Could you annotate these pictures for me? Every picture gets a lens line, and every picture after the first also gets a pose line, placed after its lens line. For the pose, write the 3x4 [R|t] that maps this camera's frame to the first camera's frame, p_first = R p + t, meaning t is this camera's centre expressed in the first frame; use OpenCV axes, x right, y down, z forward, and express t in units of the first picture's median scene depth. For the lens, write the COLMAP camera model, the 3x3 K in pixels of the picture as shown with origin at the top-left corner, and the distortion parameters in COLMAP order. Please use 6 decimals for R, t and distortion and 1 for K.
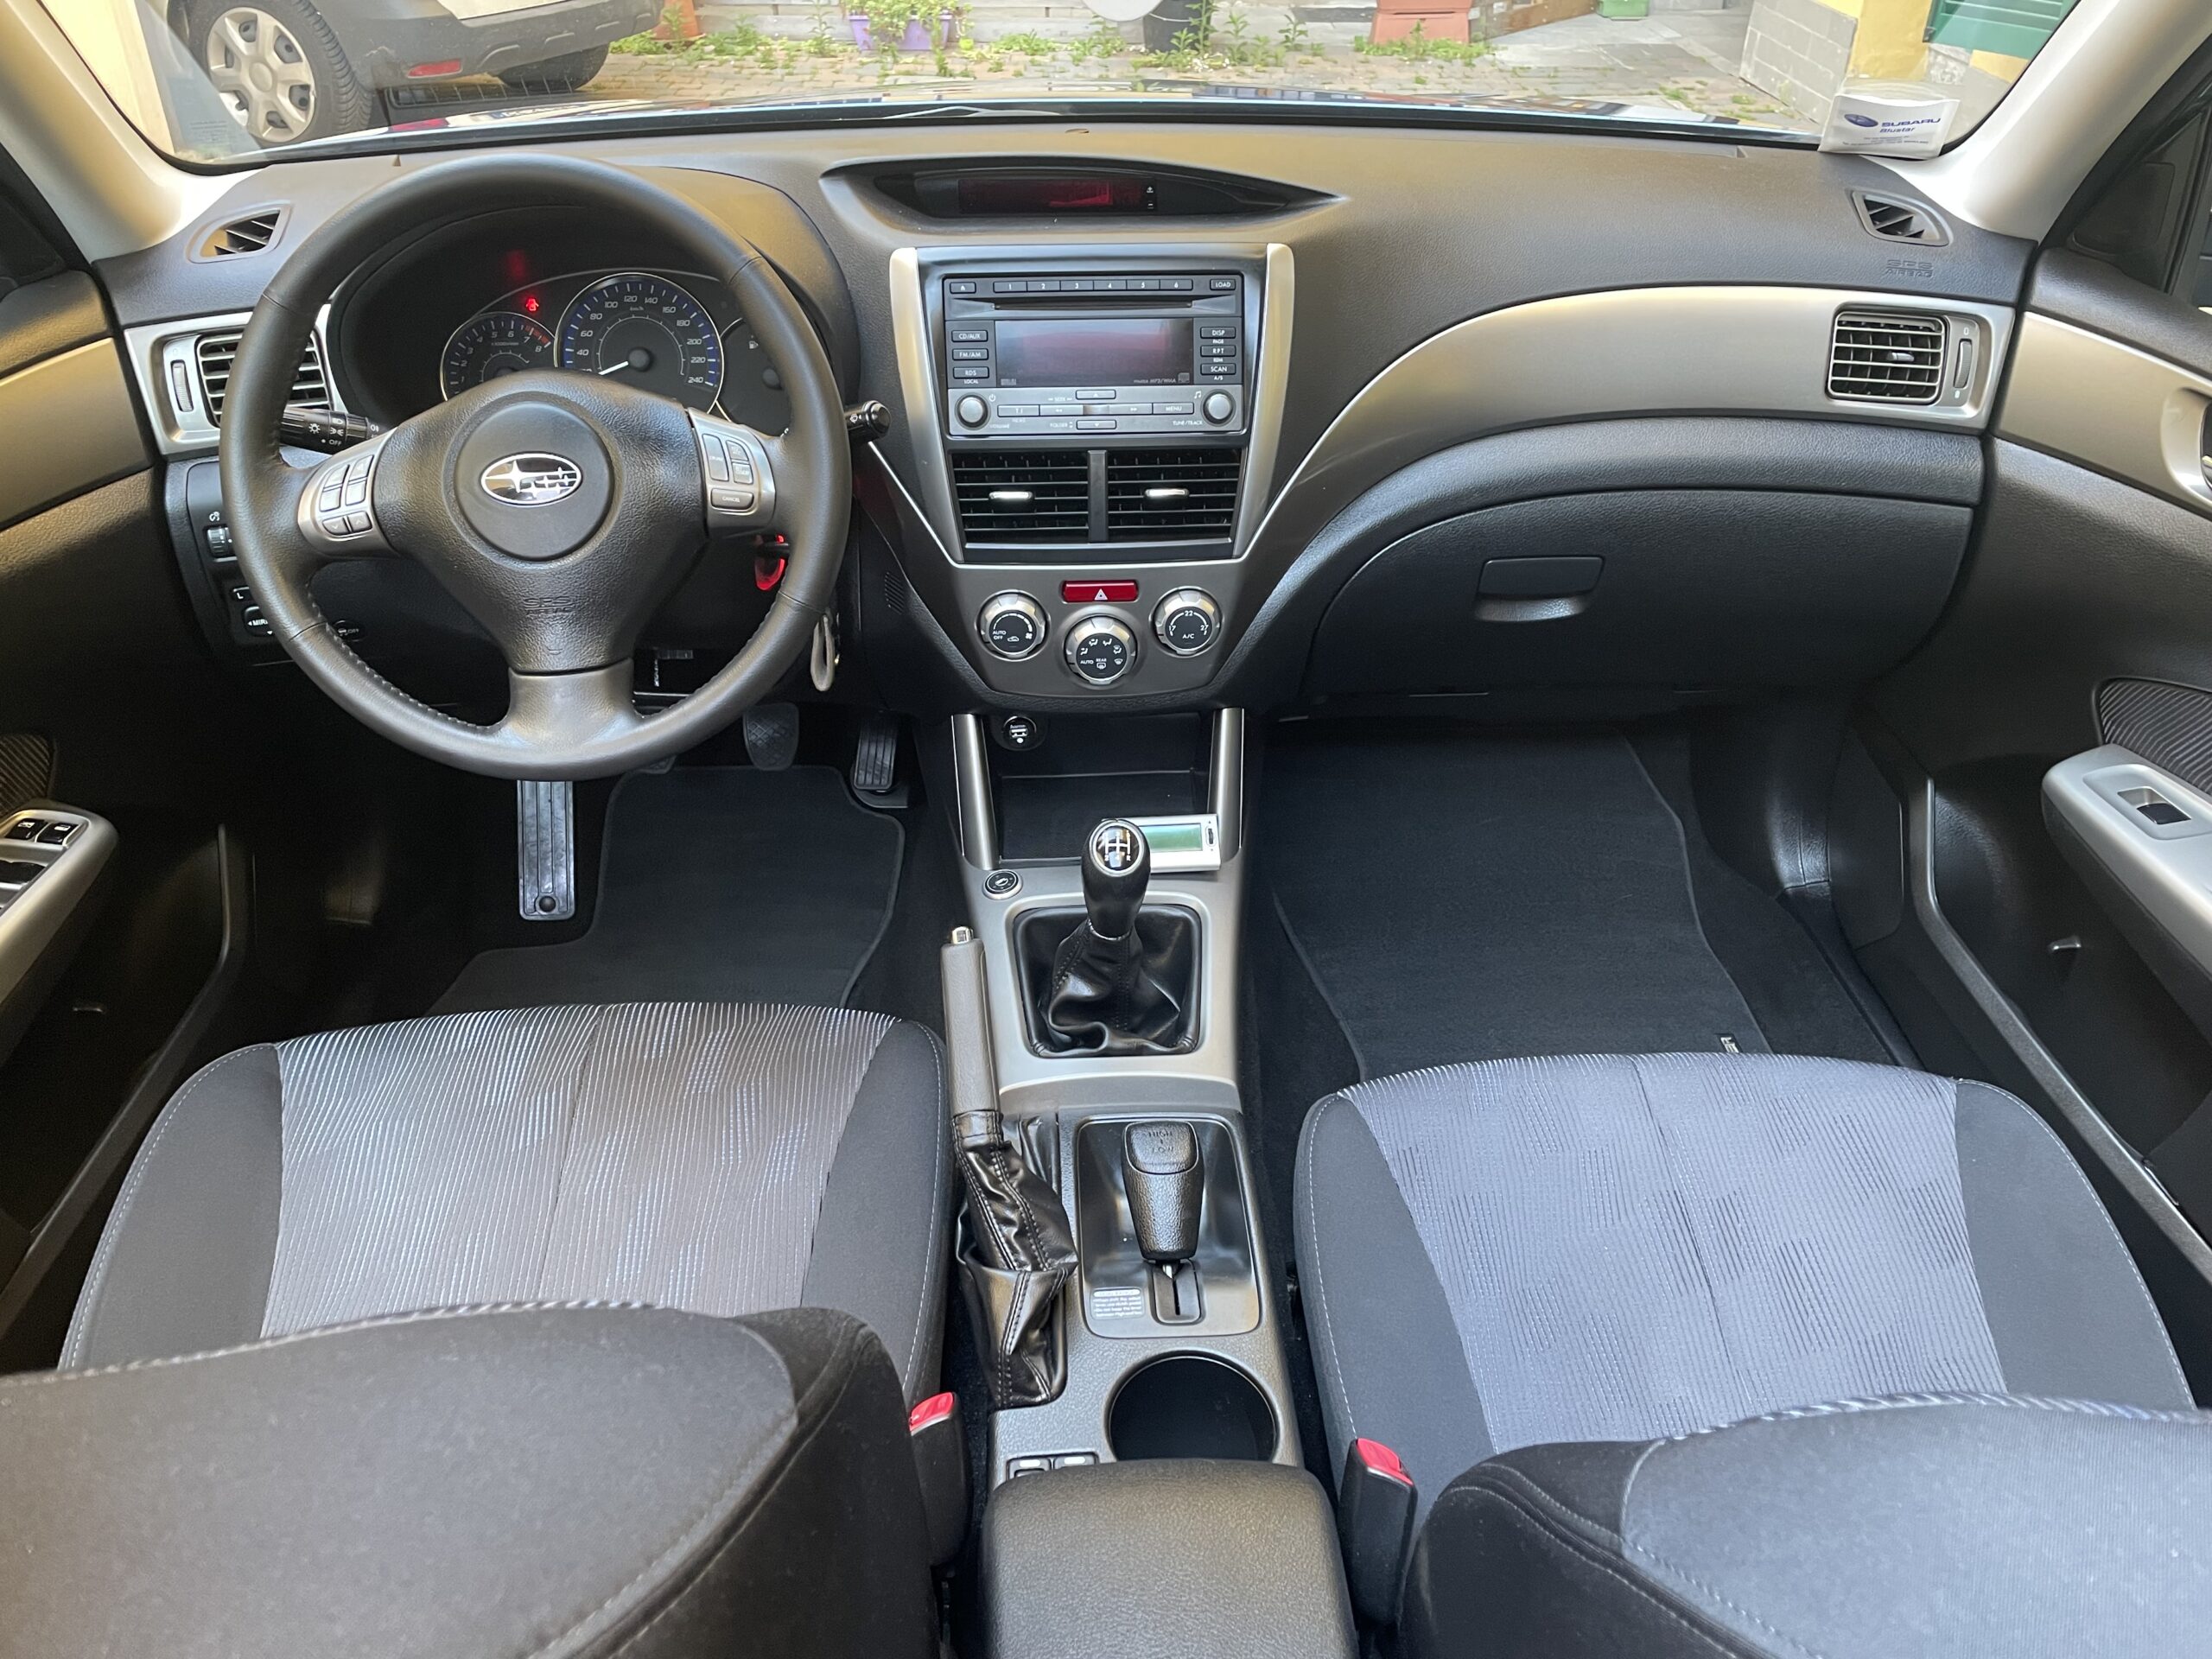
lens RADIAL K [[1644.2, 0, 1106.0], [0, 1644.2, 829.5], [0, 0, 1]] dist [0.072464, -0.121877]
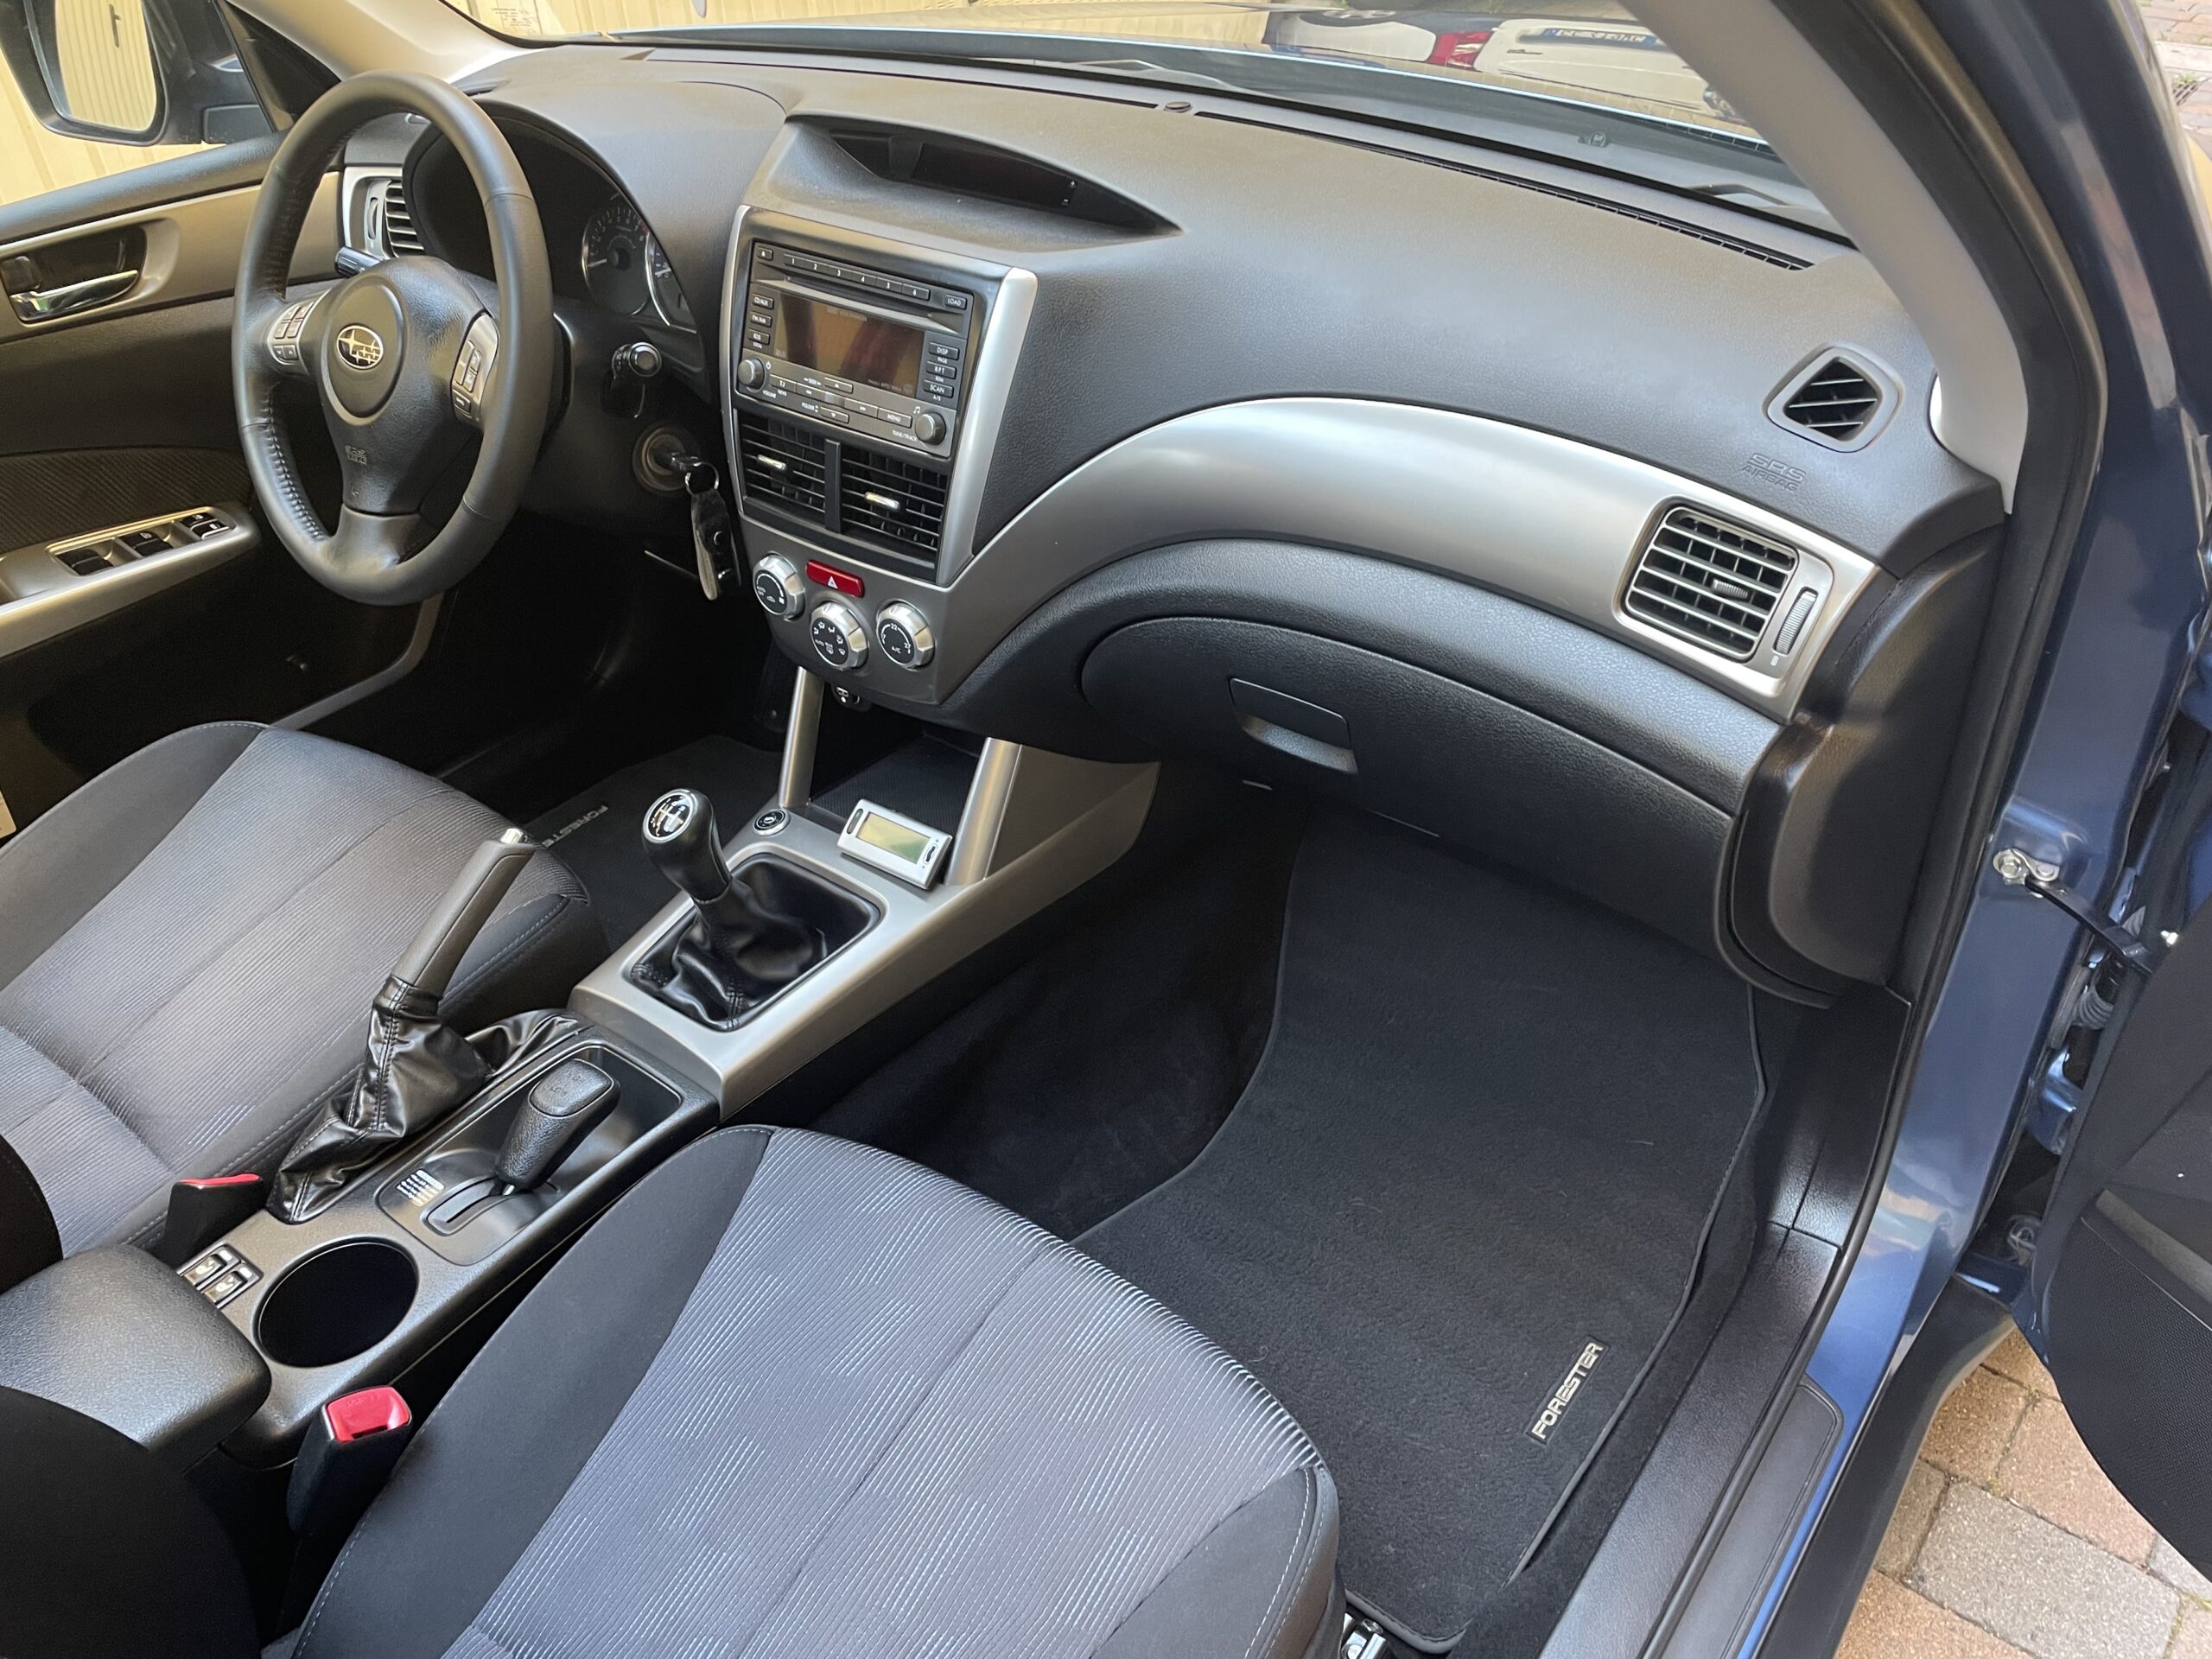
lens RADIAL K [[1672.6, 0, 1106.0], [0, 1672.6, 829.5], [0, 0, 1]] dist [0.083799, -0.104132]
pose [[0.752242, 0.365684, -0.548094, 0.740510], [-0.324333, 0.929599, 0.175082, -0.236907], [0.573532, 0.046061, 0.817887, 0.270430]]
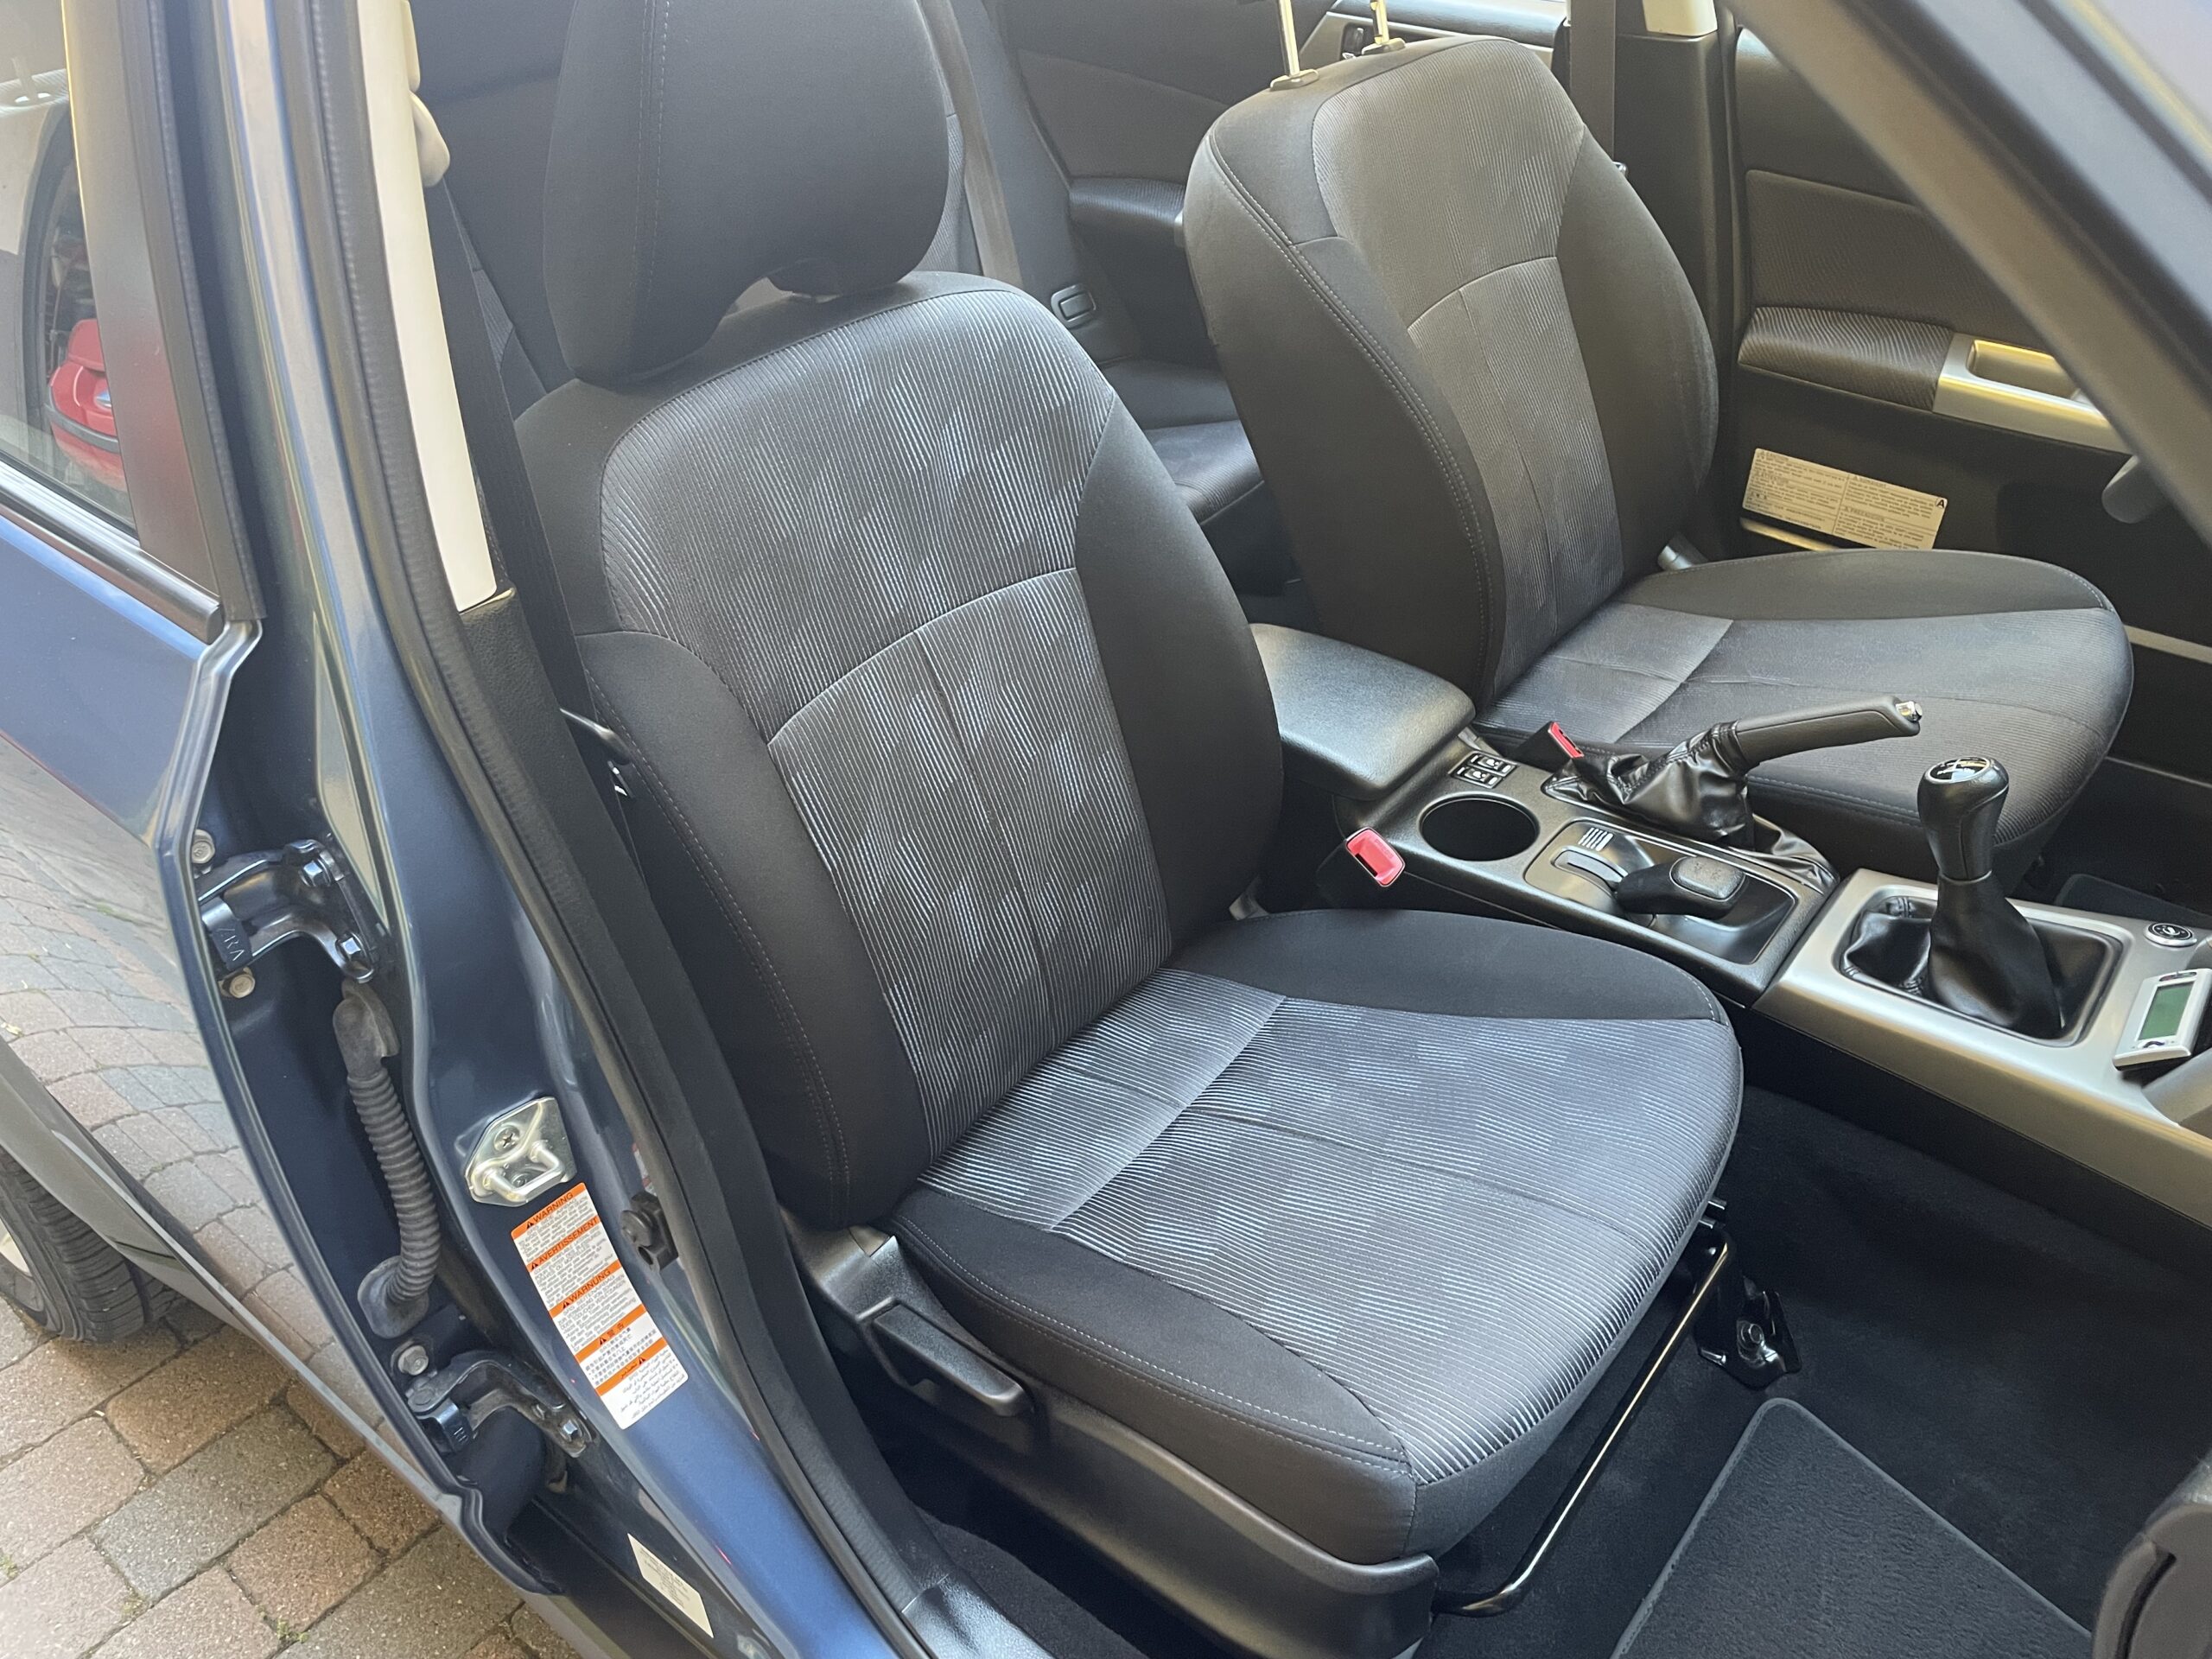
lens RADIAL K [[1672.6, 0, 1106.0], [0, 1672.6, 829.5], [0, 0, 1]] dist [0.083799, -0.104132]
pose [[-0.674457, 0.442777, -0.590810, 0.910469], [-0.368441, 0.491606, 0.789034, -0.552403], [0.639811, 0.749848, -0.168430, 0.816373]]
